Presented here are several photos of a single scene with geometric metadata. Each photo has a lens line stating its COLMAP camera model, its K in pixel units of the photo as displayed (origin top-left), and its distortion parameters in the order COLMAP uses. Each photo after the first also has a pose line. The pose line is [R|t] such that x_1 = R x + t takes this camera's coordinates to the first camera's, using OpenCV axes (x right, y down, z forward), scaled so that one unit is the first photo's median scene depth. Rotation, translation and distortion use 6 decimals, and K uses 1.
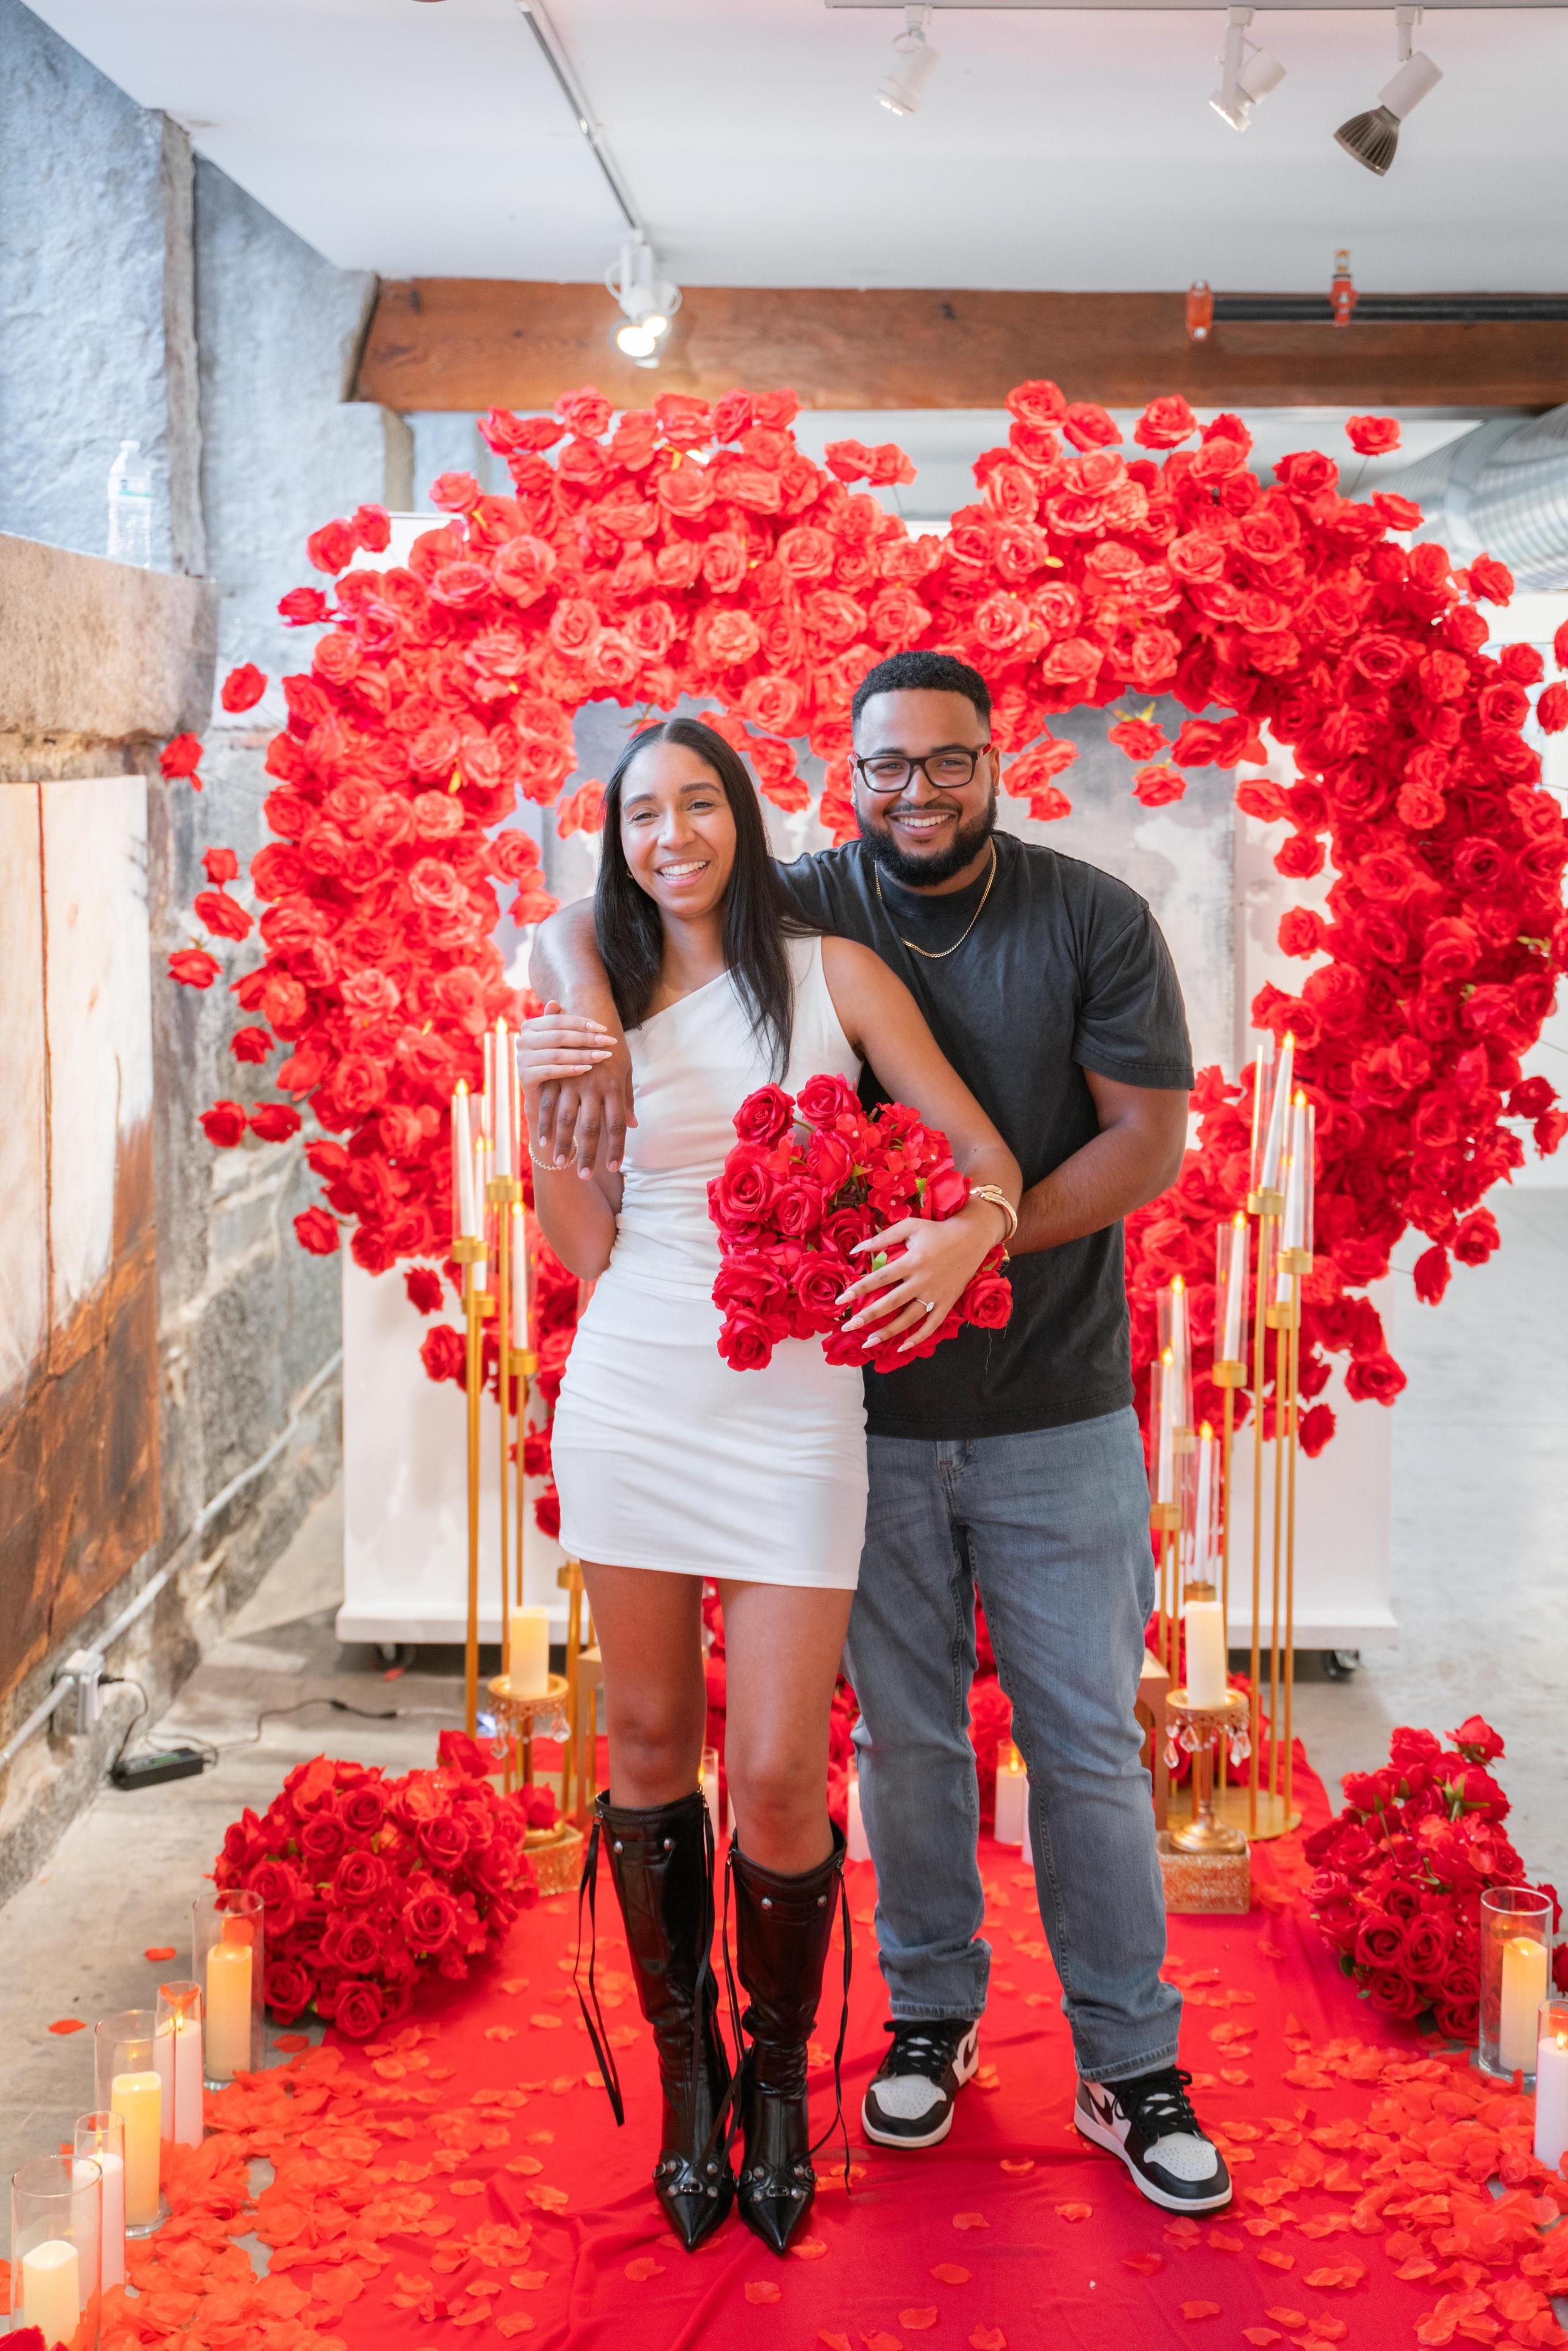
lens RADIAL K [[3191.3, 0, 784.0], [0, 3191.3, 1106.4], [0, 0, 1]] dist [-0.023603, 0.006238]
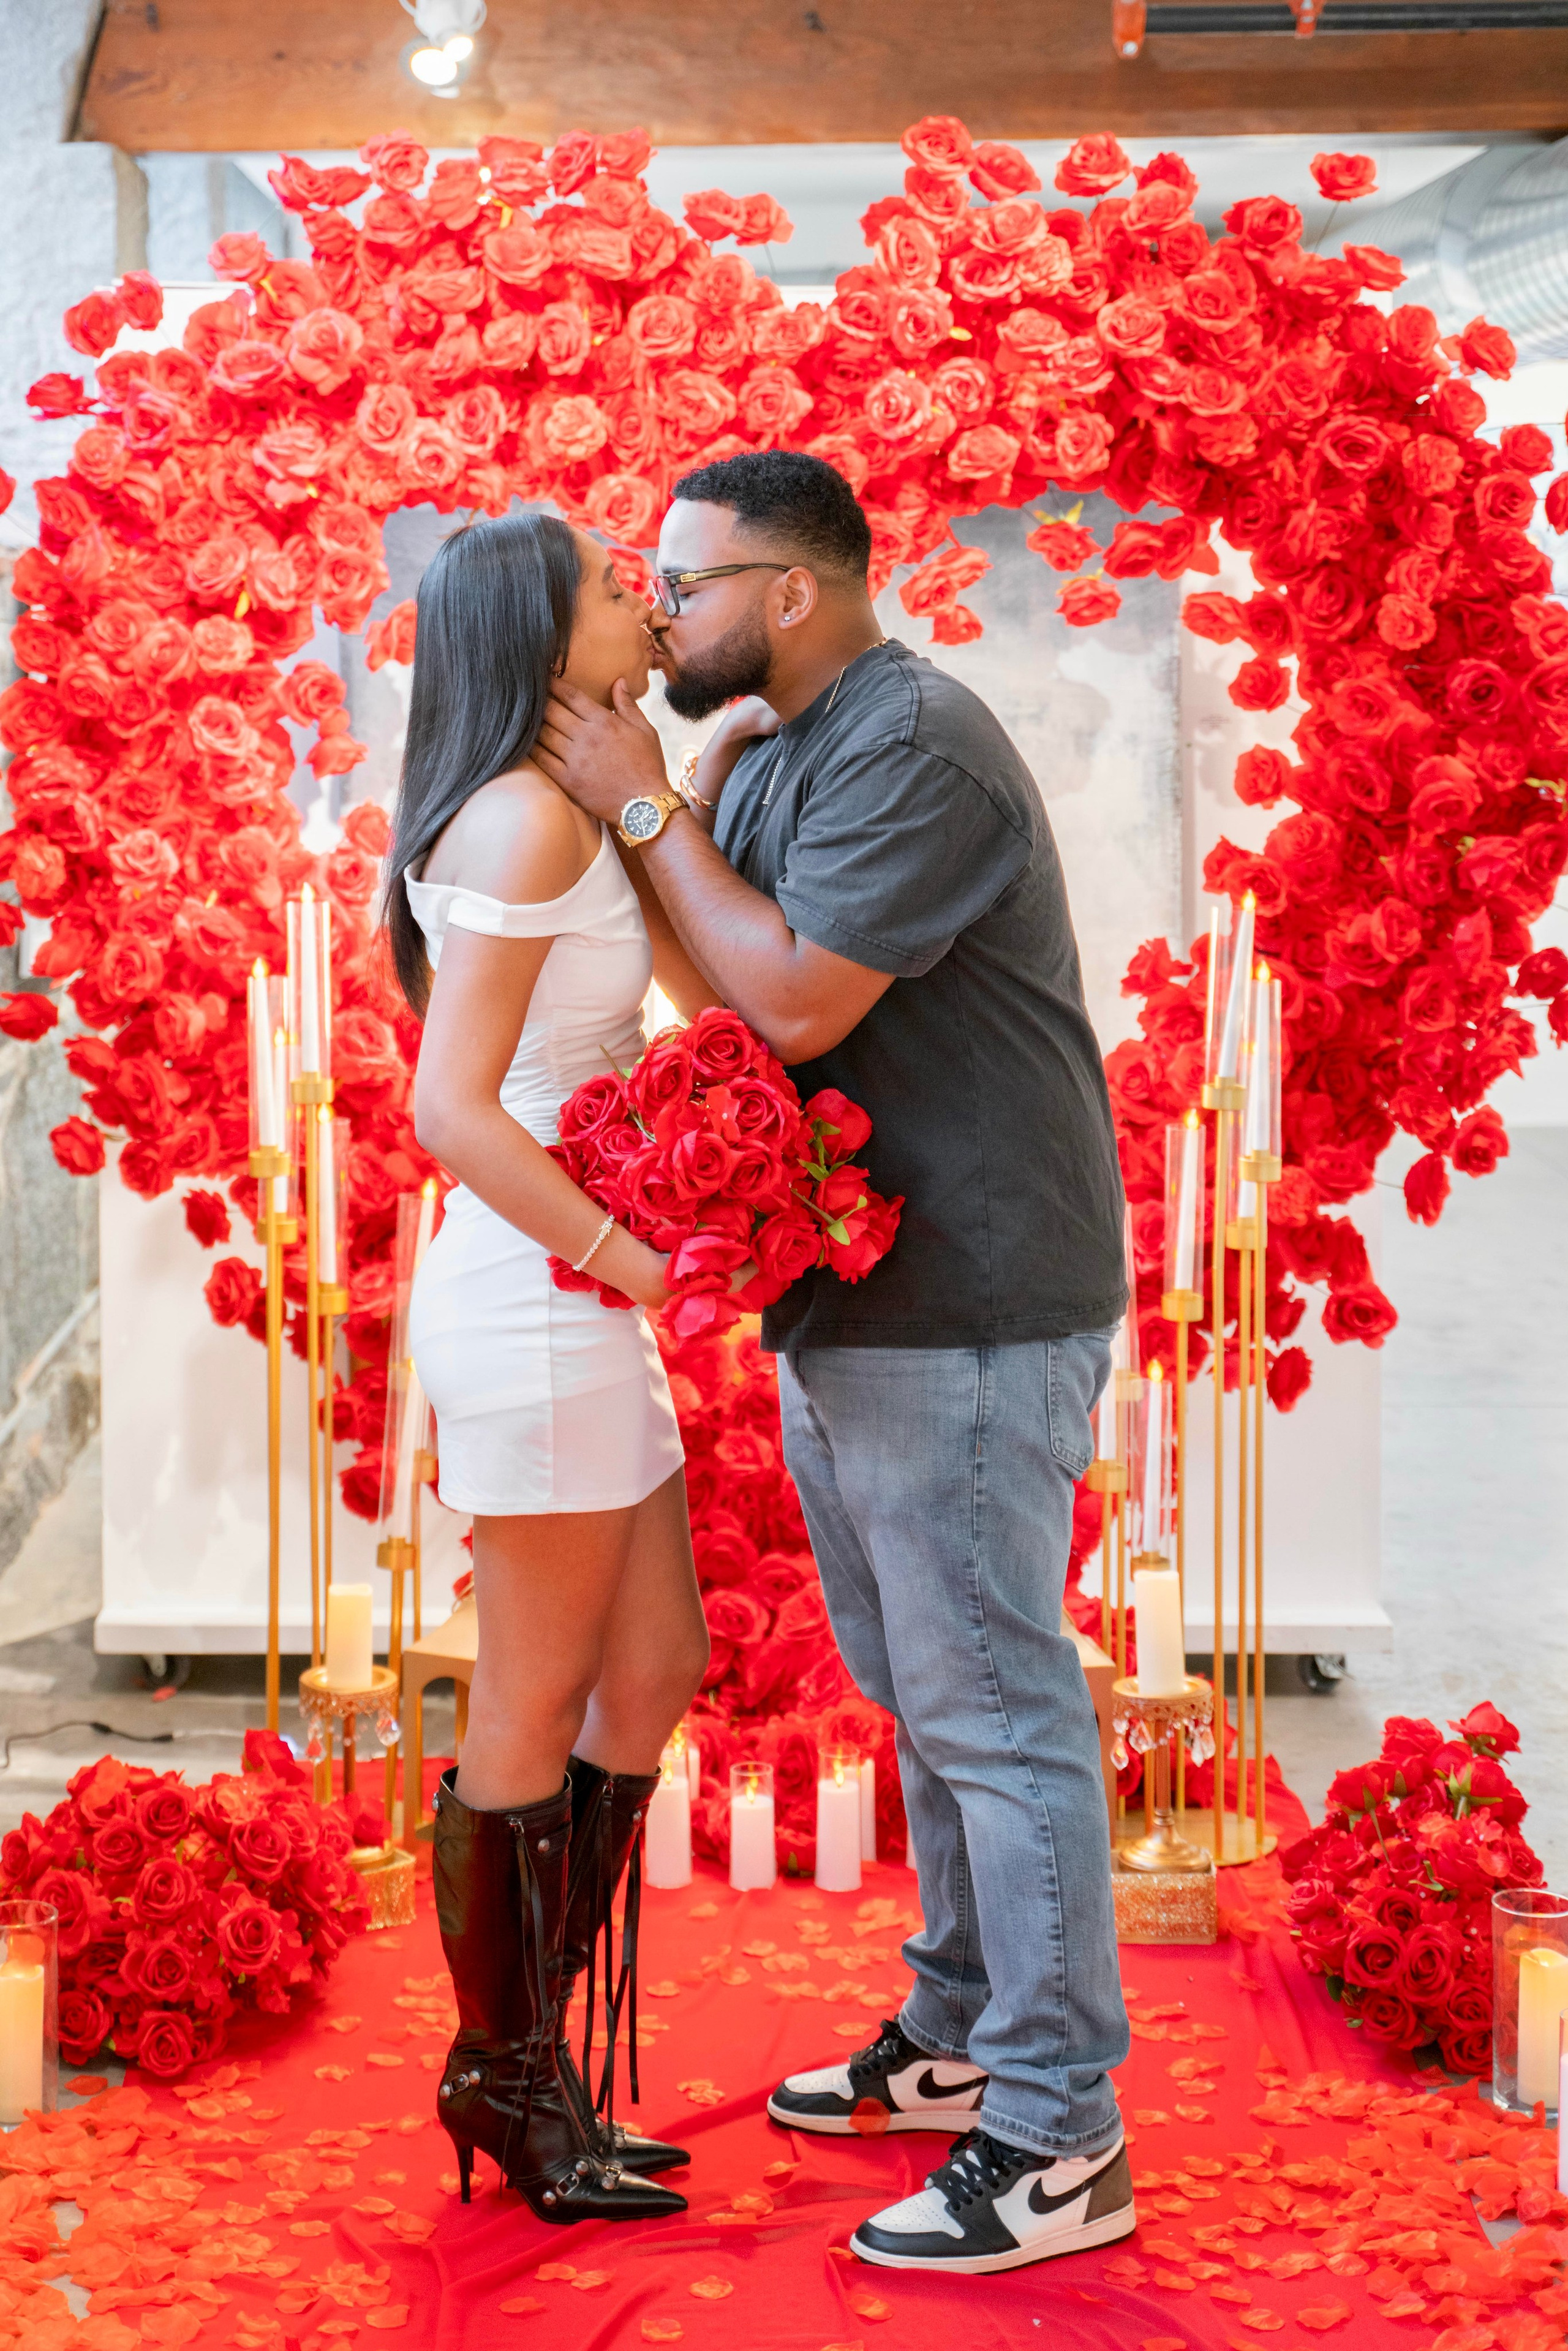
lens RADIAL K [[4318.7, 0, 521.3], [0, 4318.7, 978.0], [0, 0, 1]] dist [0.045359, -0.126675]
pose [[0.999923, -0.008678, -0.008871, -0.021243], [0.008497, 0.999759, -0.020237, 0.019298], [0.009045, 0.020160, 0.999756, -0.126290]]
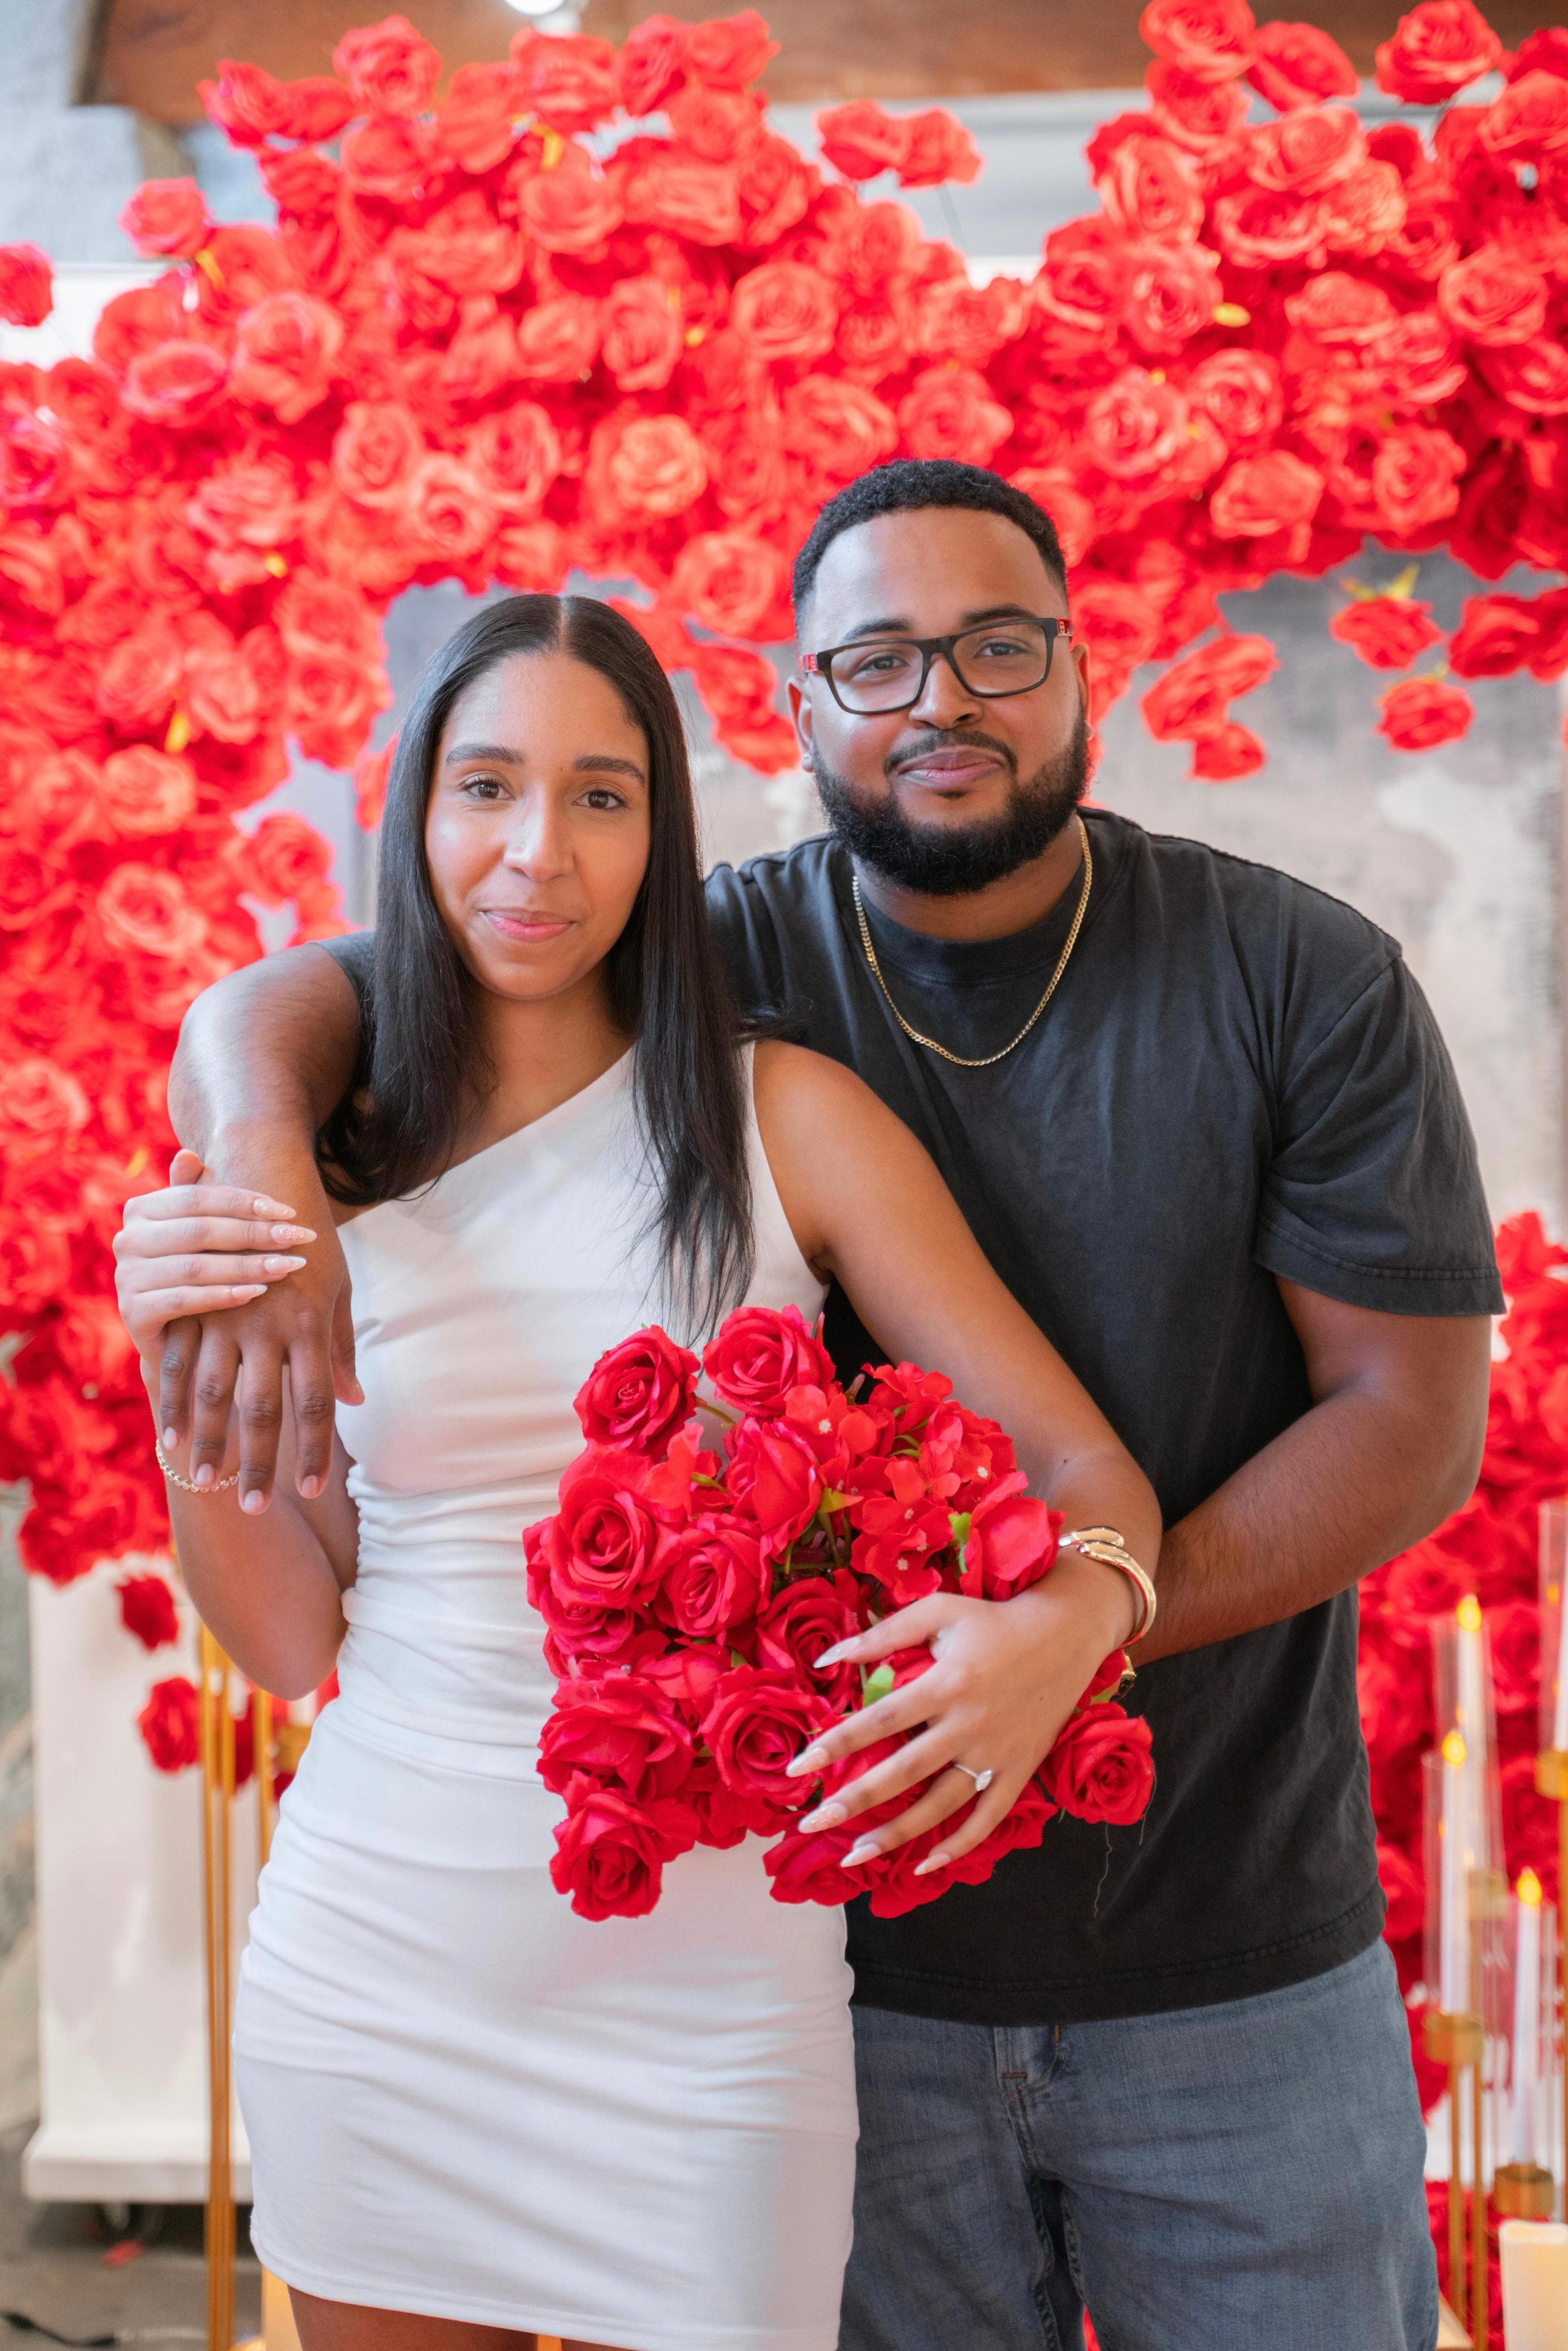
lens RADIAL K [[4231.8, 0, 632.8], [0, 4231.8, 1164.1], [0, 0, 1]] dist [0.148507, 0.036349]
pose [[0.997791, -0.011666, -0.065398, 0.027231], [0.012306, 0.999880, 0.009390, -0.030672], [0.065281, -0.010174, 0.997815, 0.246419]]
